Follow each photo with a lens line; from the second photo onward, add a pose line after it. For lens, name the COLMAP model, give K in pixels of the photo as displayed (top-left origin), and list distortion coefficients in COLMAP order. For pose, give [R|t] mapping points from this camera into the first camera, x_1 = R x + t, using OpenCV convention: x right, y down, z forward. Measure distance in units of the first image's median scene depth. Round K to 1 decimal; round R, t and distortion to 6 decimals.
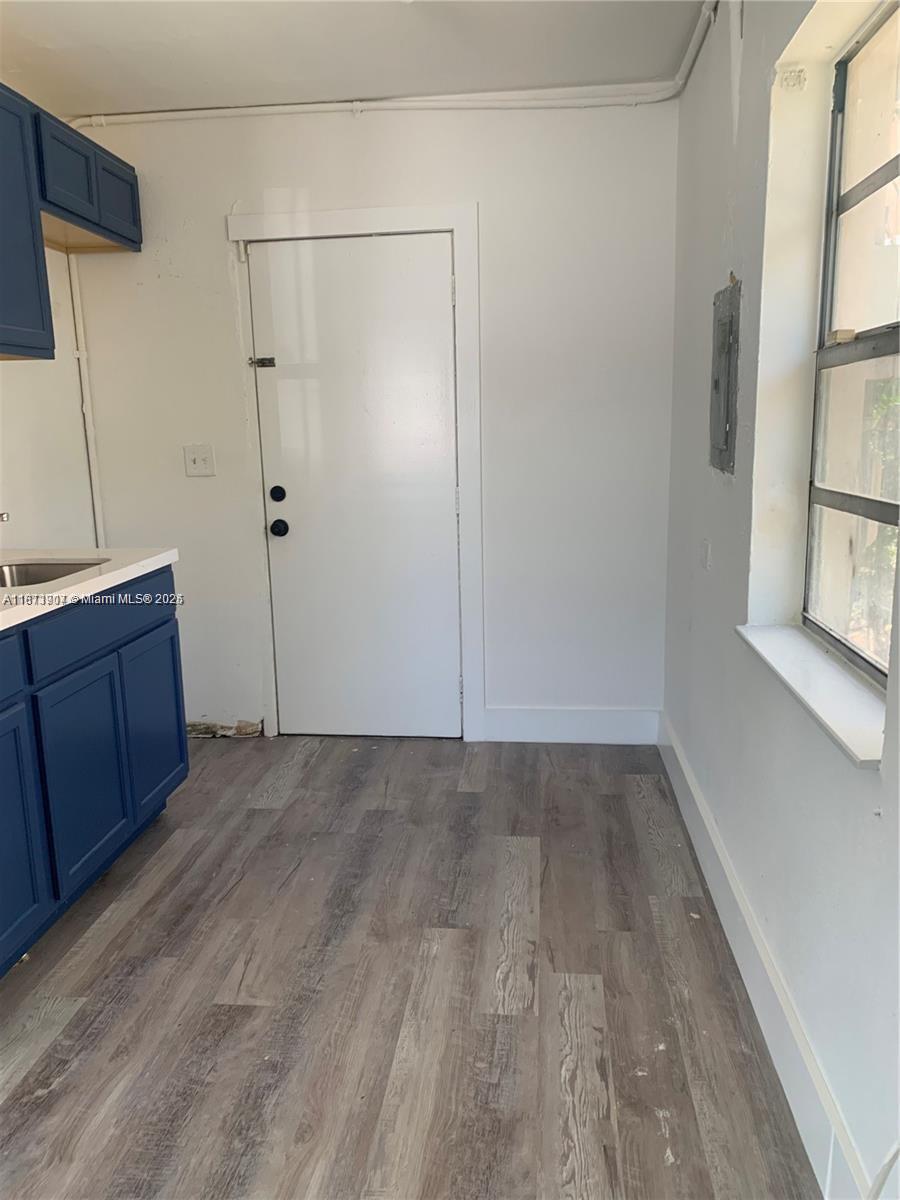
lens RADIAL K [[917.3, 0, 450.4], [0, 917.3, 604.6], [0, 0, 1]] dist [0.044704, -0.032221]
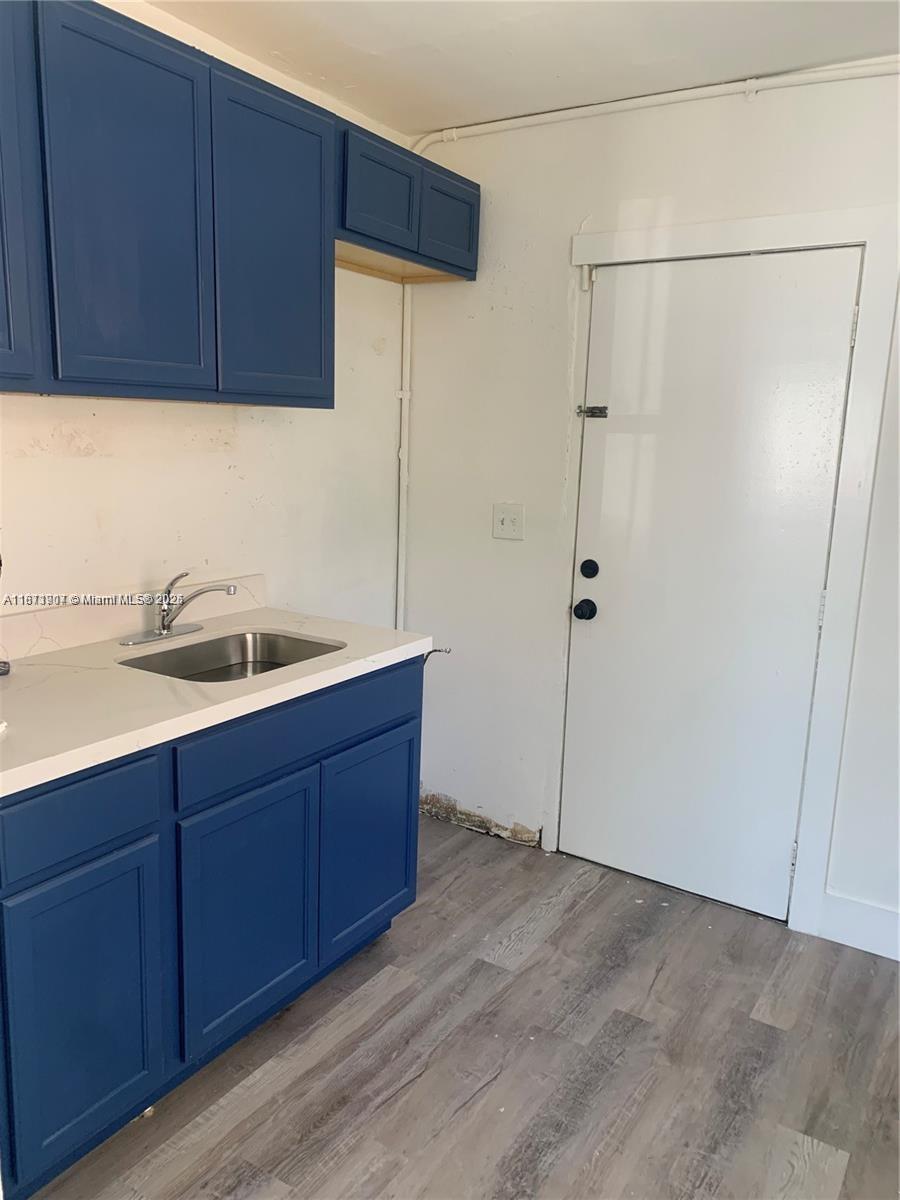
lens RADIAL K [[917.3, 0, 455.5], [0, 917.3, 600.7], [0, 0, 1]] dist [0.044704, -0.032221]
pose [[0.891109, 0.138980, -0.431983, 0.071870], [-0.143524, 0.989397, 0.022248, -0.105644], [0.430495, 0.042174, 0.901607, 0.234599]]
